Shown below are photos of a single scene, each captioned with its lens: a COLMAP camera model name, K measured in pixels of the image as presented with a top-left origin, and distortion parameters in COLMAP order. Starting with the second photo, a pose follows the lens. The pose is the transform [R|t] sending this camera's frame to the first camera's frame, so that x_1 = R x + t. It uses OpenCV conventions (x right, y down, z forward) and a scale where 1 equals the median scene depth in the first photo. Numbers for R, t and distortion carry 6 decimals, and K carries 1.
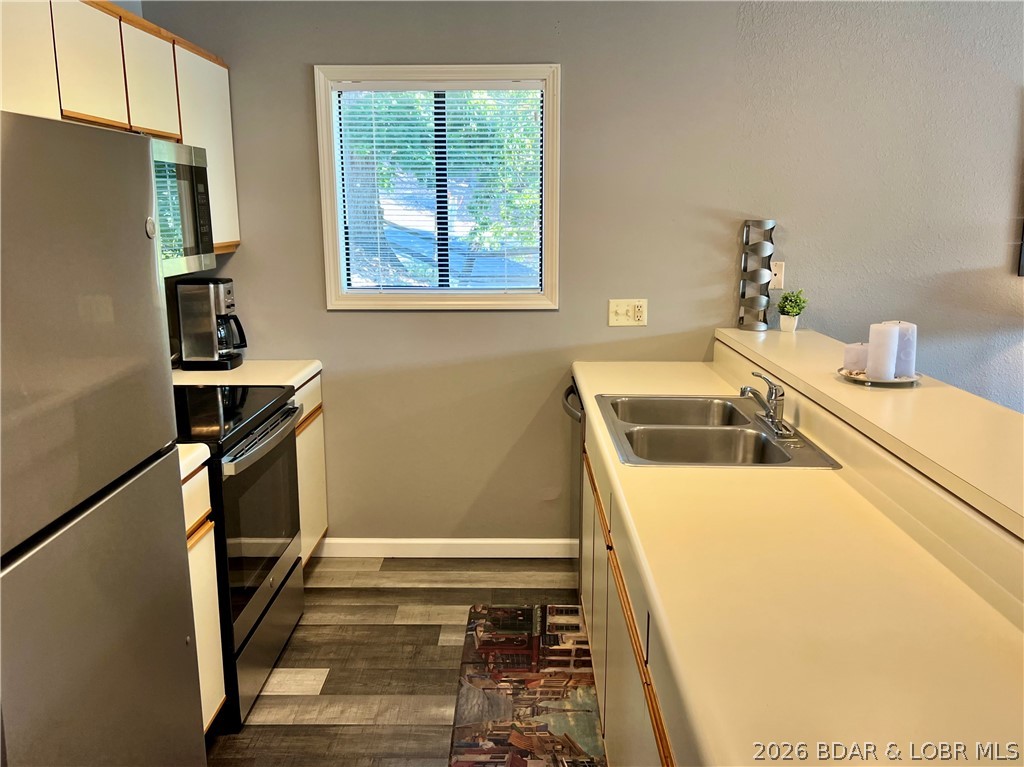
lens RADIAL K [[828.9, 0, 512.0], [0, 828.9, 383.5], [0, 0, 1]] dist [0.007121, 0.002867]
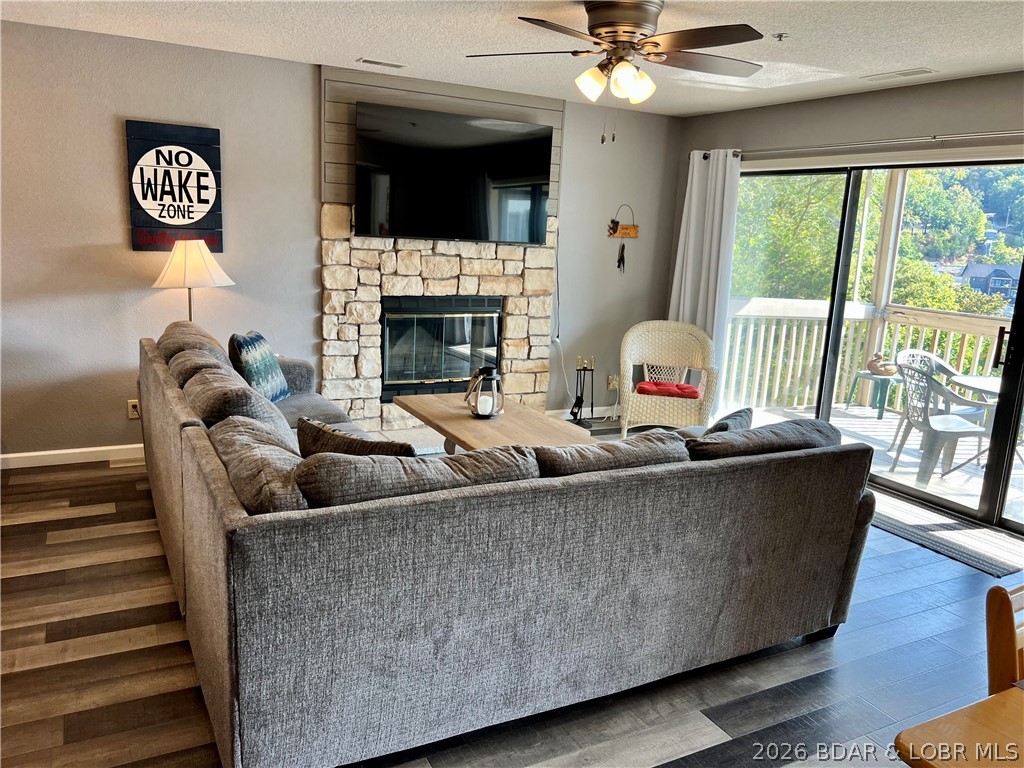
lens RADIAL K [[778.6, 0, 512.0], [0, 778.6, 384.0], [0, 0, 1]] dist [0.053194, -0.070473]
pose [[0.871958, -0.053072, 0.486696, 0.515803], [0.049301, 0.998572, 0.020563, 0.103877], [-0.487093, 0.006065, 0.873329, -0.486993]]
